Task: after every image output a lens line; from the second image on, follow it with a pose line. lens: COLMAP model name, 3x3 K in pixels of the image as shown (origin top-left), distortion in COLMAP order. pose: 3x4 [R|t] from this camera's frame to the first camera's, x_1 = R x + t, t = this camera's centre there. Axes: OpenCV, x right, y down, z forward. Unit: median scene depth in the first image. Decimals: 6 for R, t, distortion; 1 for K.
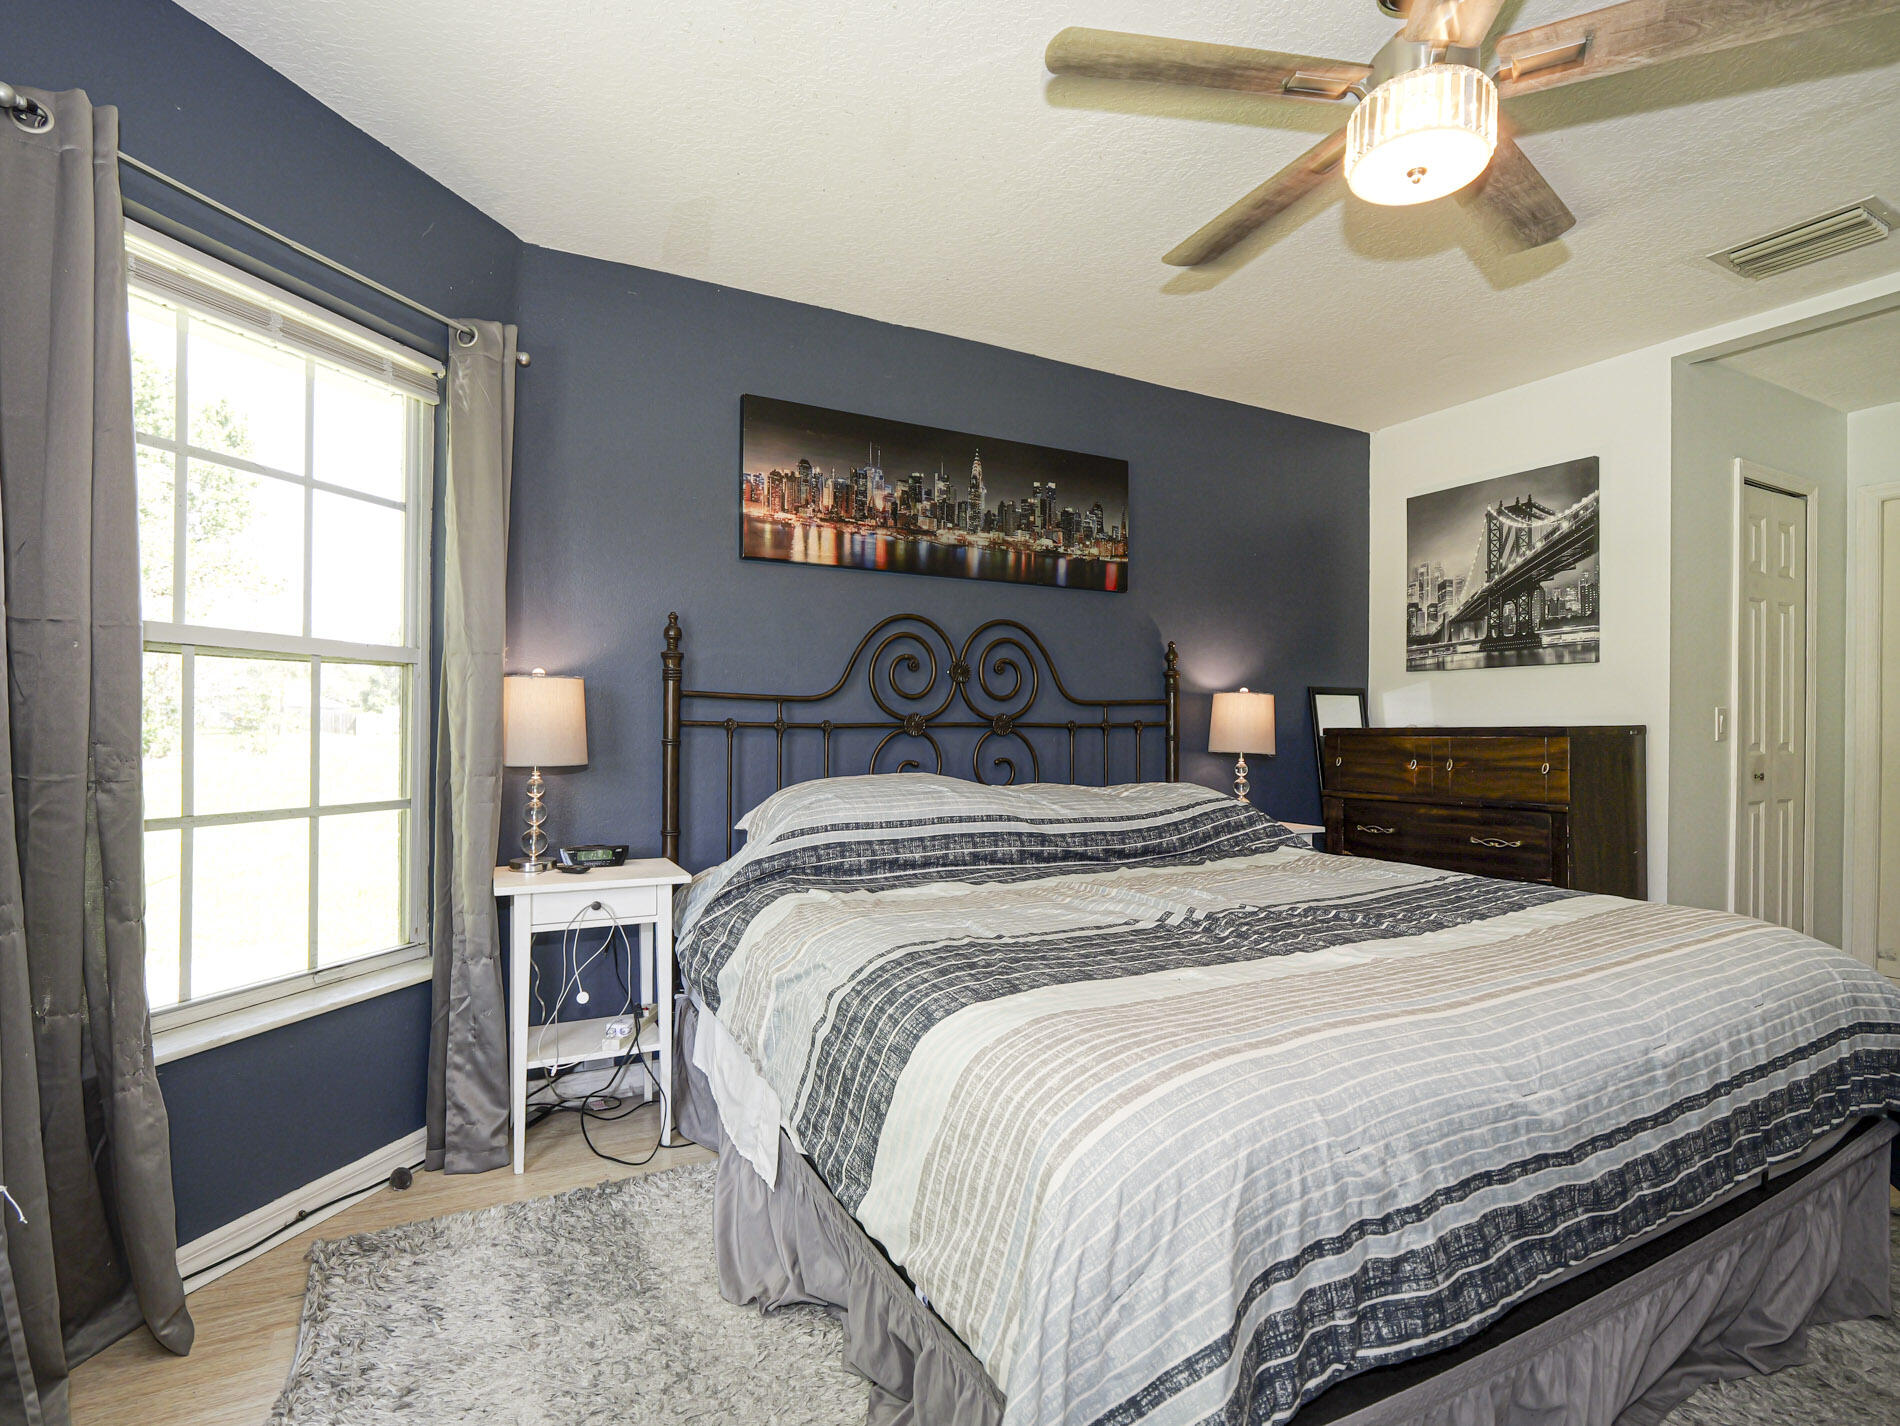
lens RADIAL K [[918.8, 0, 965.2], [0, 918.8, 723.0], [0, 0, 1]] dist [-0.013111, 0.000338]
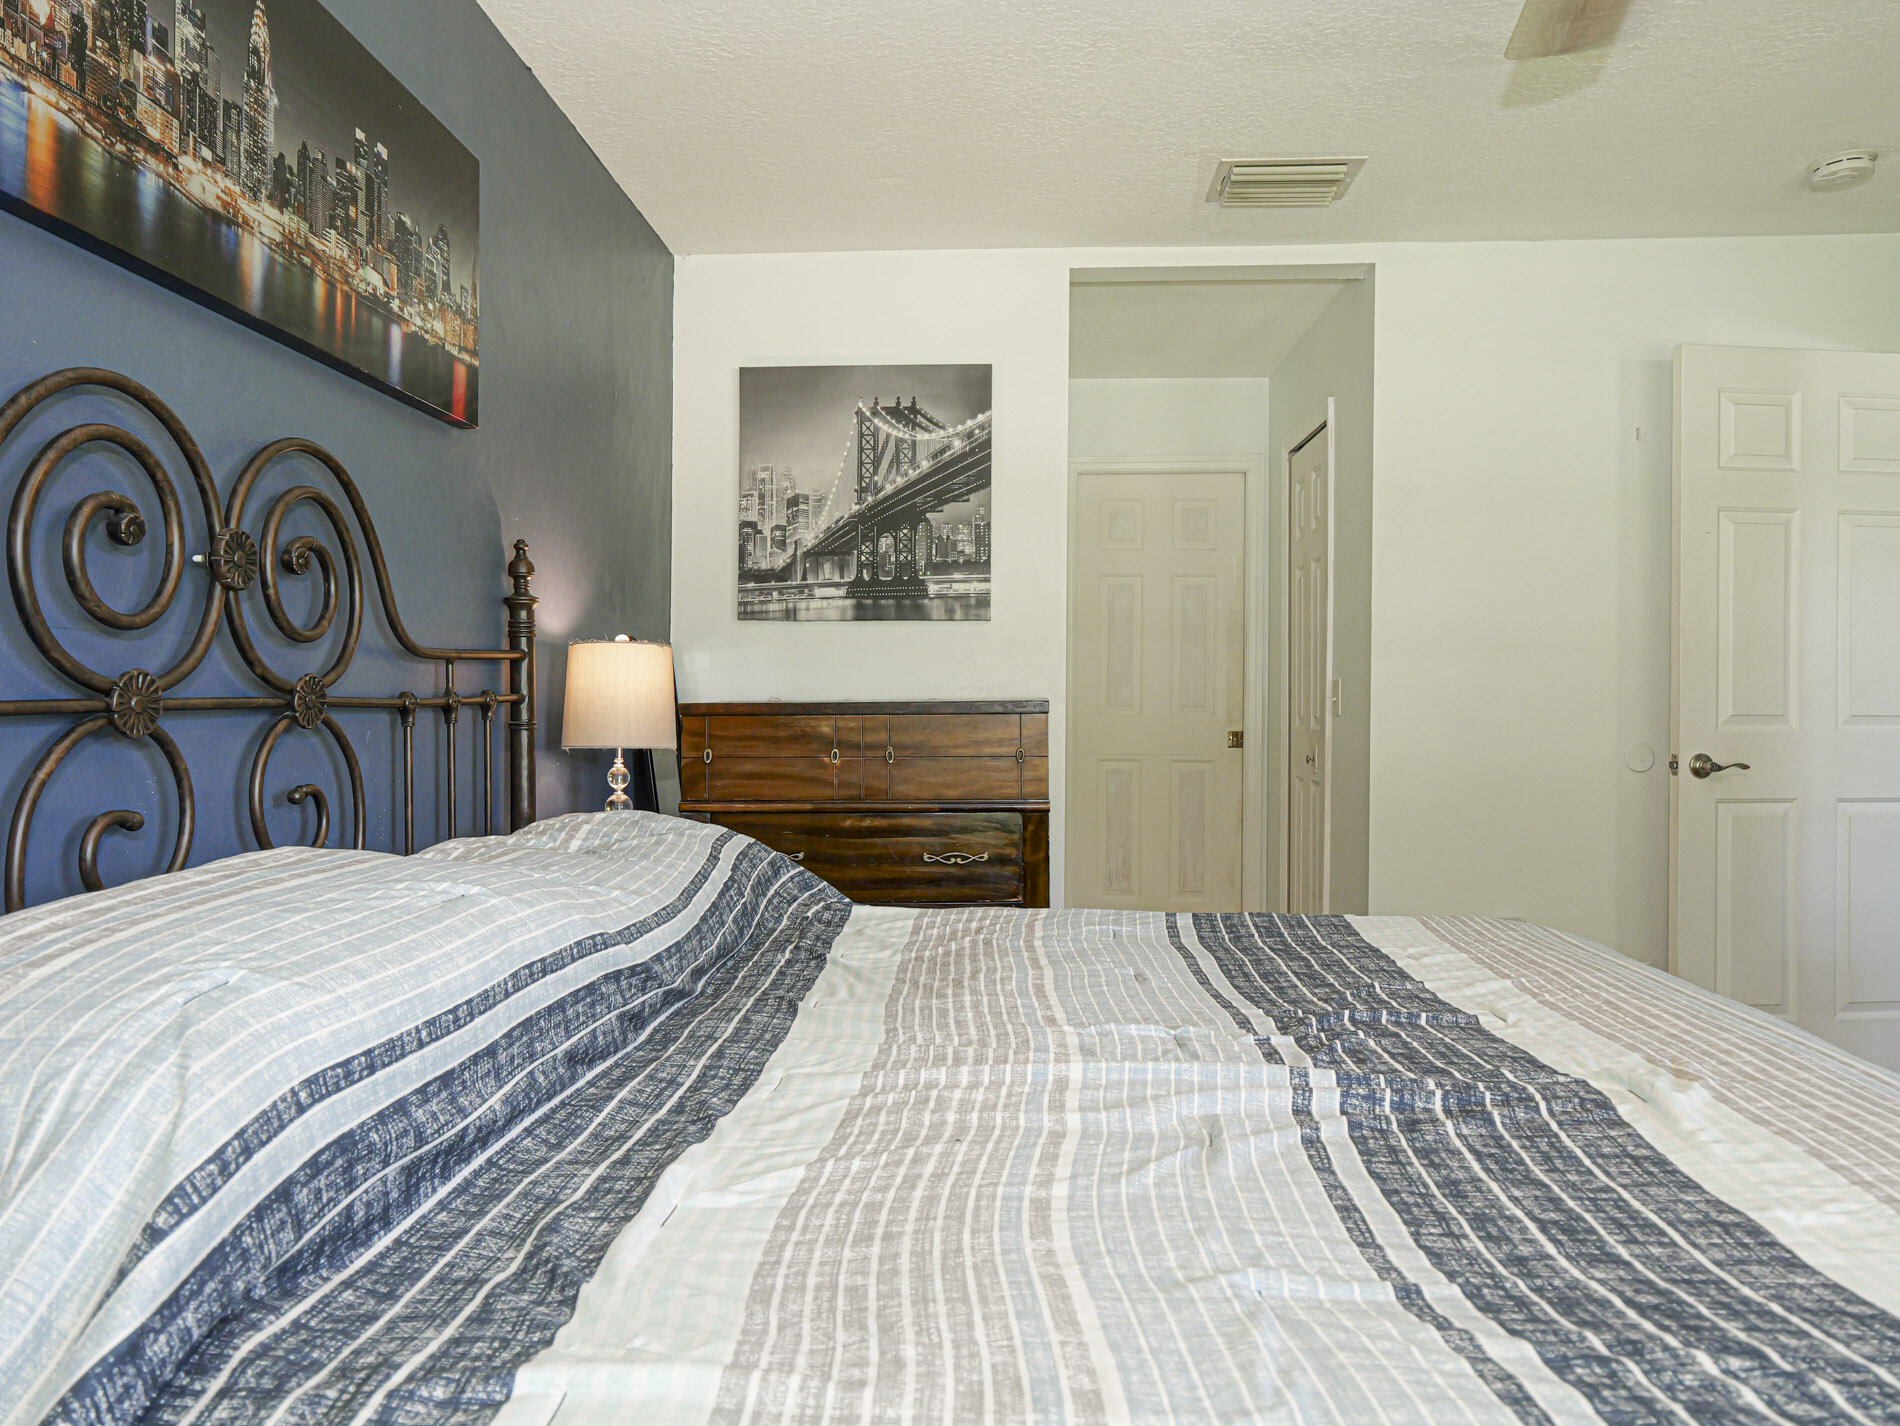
lens RADIAL K [[1217.1, 0, 950.3], [0, 1217.1, 699.4], [0, 0, 1]] dist [0.000715, -0.000862]
pose [[0.547624, -0.004172, 0.836714, -0.224632], [-0.001323, 0.999982, 0.005852, -0.002691], [-0.836724, -0.004312, 0.547609, 0.425552]]
